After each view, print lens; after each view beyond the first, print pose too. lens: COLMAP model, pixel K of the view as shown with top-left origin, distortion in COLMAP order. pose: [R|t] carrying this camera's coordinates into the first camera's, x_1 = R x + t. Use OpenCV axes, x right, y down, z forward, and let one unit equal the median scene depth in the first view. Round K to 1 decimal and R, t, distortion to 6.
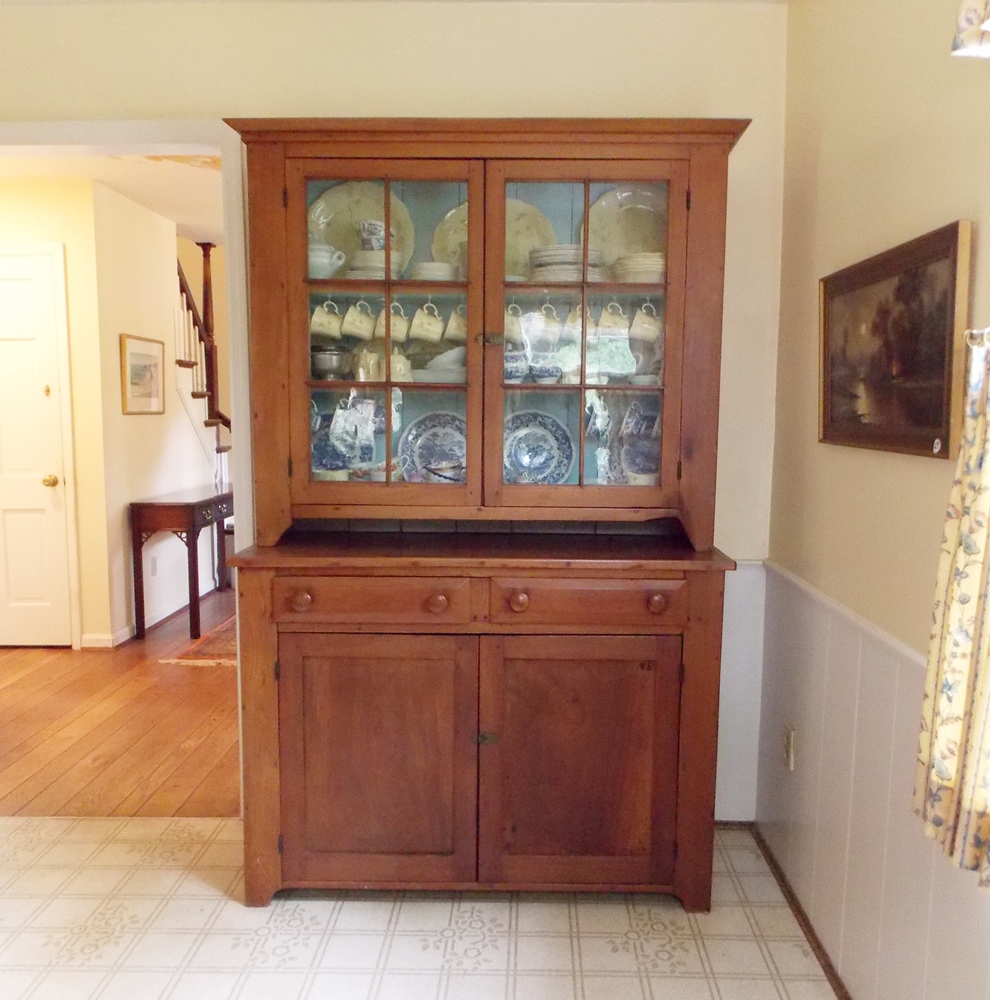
lens RADIAL K [[906.7, 0, 498.4], [0, 906.7, 507.0], [0, 0, 1]] dist [0.007948, 0.015452]
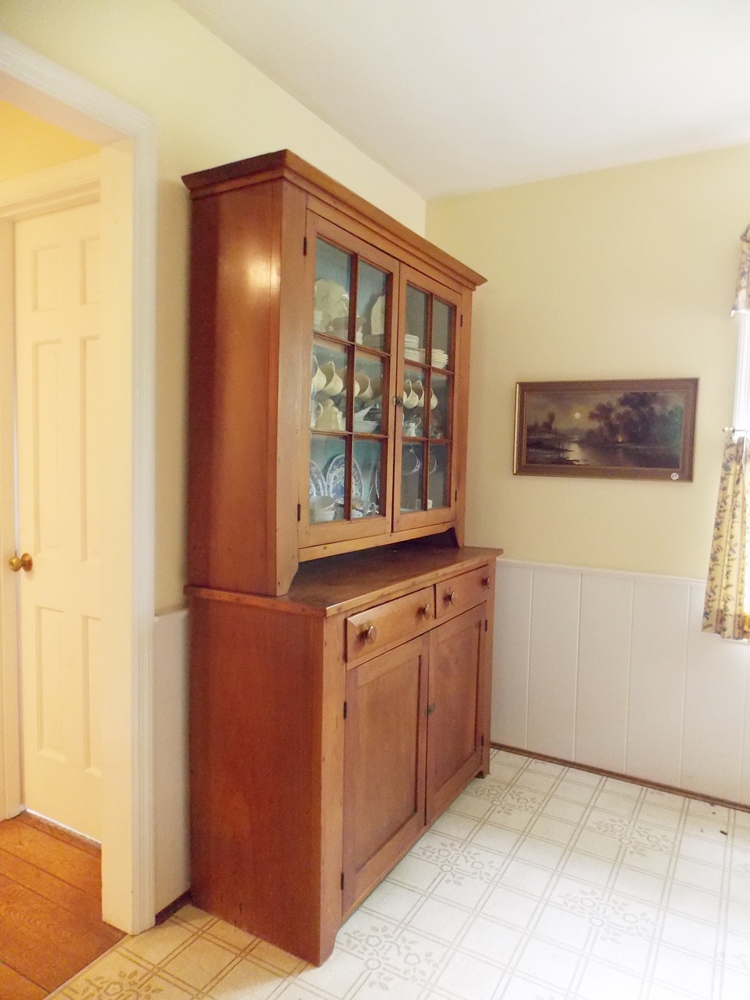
lens RADIAL K [[680.5, 0, 375.0], [0, 680.5, 500.0], [0, 0, 1]] dist [0.001403, -0.001352]
pose [[0.468499, -0.058028, 0.881556, -0.871855], [0.078469, 0.996630, 0.023901, -0.071268], [-0.879972, 0.057977, 0.471474, 0.582823]]
